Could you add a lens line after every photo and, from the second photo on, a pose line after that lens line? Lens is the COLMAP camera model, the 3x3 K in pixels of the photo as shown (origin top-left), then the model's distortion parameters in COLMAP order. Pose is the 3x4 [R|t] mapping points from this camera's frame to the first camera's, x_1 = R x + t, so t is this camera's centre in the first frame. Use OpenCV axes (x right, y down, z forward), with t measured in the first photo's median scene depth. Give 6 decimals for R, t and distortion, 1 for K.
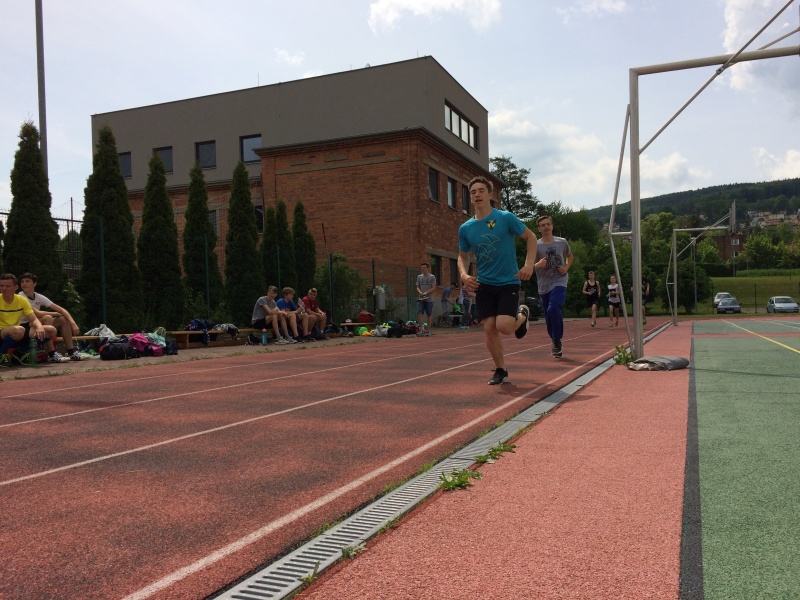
lens RADIAL K [[676.3, 0, 396.9], [0, 676.3, 296.7], [0, 0, 1]] dist [0.075354, -0.102868]
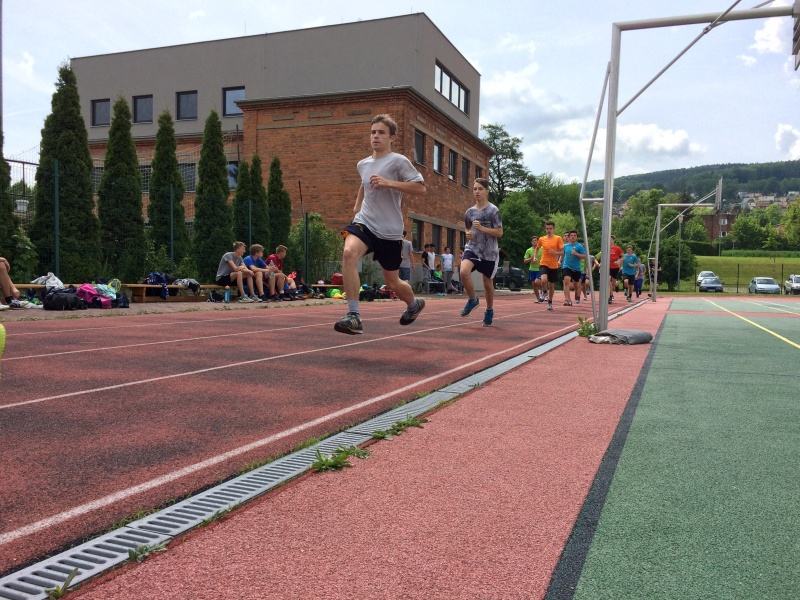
lens RADIAL K [[673.7, 0, 397.6], [0, 673.7, 298.7], [0, 0, 1]] dist [0.085516, -0.111656]
pose [[0.998894, 0.042584, 0.019914, 0.022511], [-0.043593, 0.997627, 0.053299, 0.003089], [-0.017597, -0.054108, 0.998380, 0.025457]]
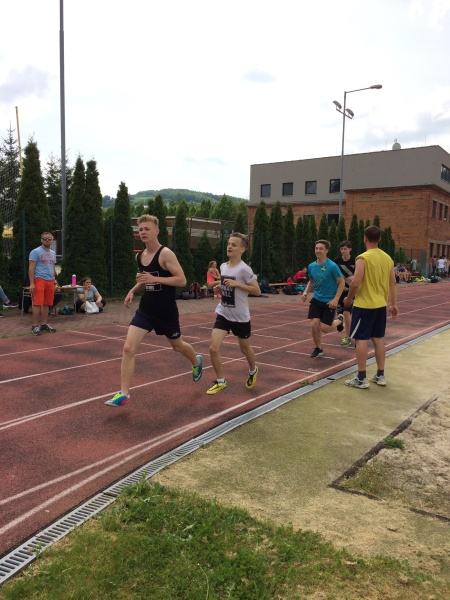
lens RADIAL K [[505.3, 0, 225.0], [0, 505.3, 300.0], [0, 0, 1]] dist [0.085516, -0.111656]
pose [[0.977390, 0.062219, -0.202084, -0.412143], [-0.039313, 0.992535, 0.115449, -0.077141], [0.207758, -0.104894, 0.972540, -1.191382]]
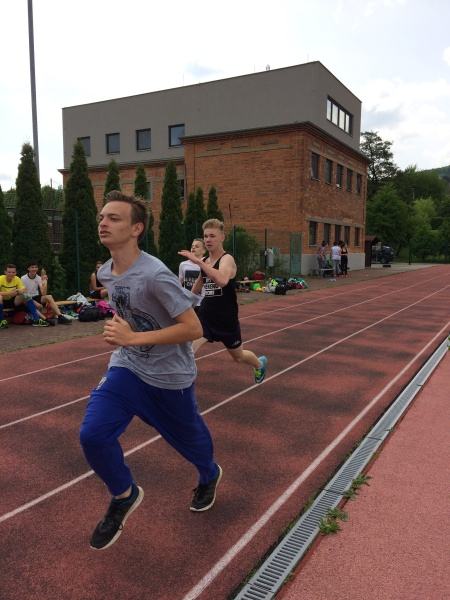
lens RADIAL K [[507.3, 0, 218.5], [0, 507.3, 294.0], [0, 0, 1]] dist [0.075354, -0.102868]
pose [[0.992322, 0.042435, -0.116170, -0.008086], [-0.028443, 0.992420, 0.119553, -0.060472], [0.120363, -0.115331, 0.986008, -0.018686]]
